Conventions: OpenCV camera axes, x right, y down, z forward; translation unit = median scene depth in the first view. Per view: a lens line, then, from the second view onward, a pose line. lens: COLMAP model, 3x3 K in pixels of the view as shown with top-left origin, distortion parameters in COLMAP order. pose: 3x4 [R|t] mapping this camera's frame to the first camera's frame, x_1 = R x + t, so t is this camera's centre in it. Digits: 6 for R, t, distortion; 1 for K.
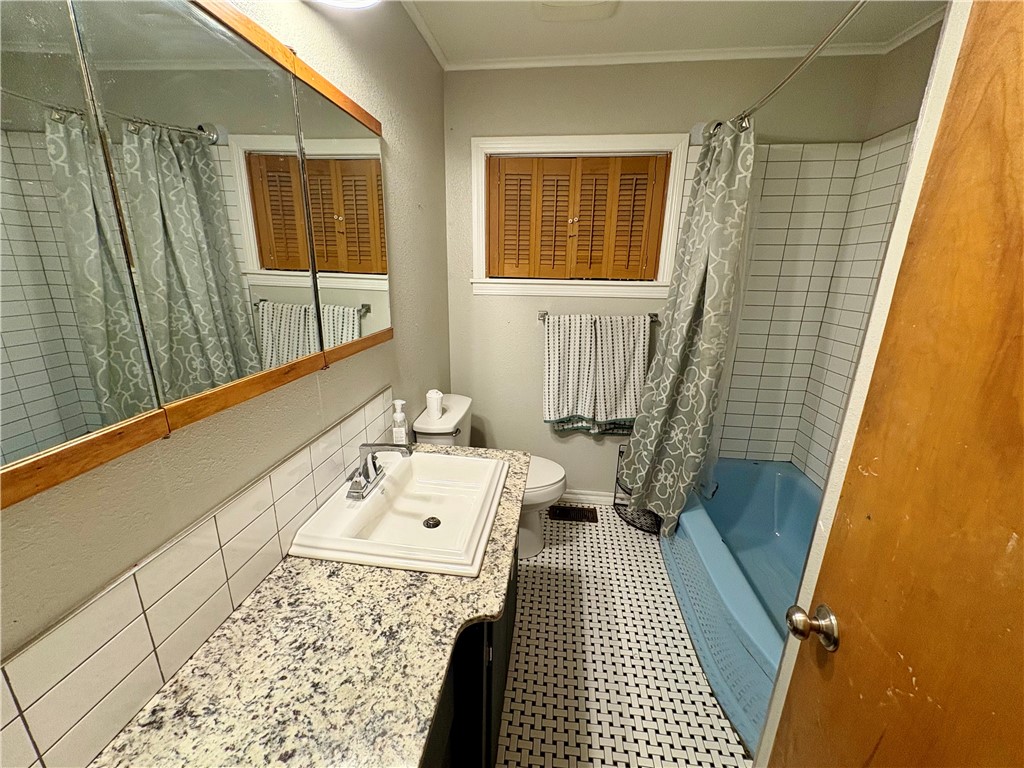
lens RADIAL K [[406.6, 0, 512.0], [0, 406.6, 379.4], [0, 0, 1]] dist [-0.000235, -0.000162]
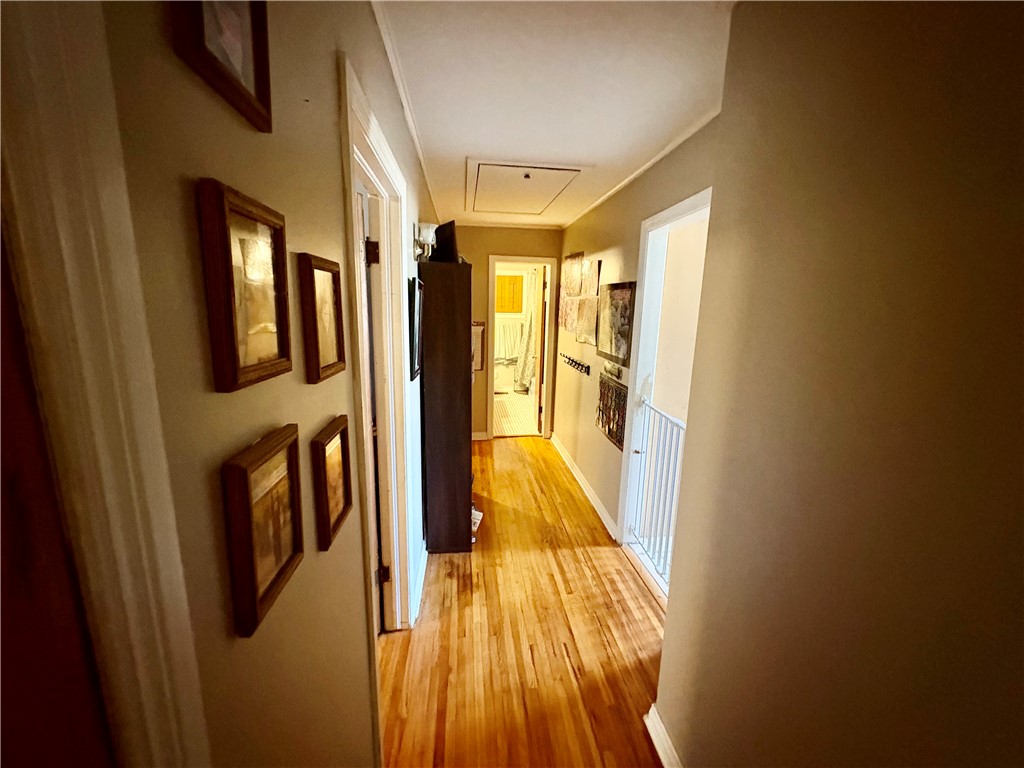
lens RADIAL K [[406.6, 0, 511.4], [0, 406.6, 384.4], [0, 0, 1]] dist [-0.000235, -0.000162]
pose [[0.972901, -0.025191, 0.229846, -0.454079], [0.044025, 0.996044, -0.077183, 0.526010], [-0.226993, 0.085211, 0.970162, -1.930551]]
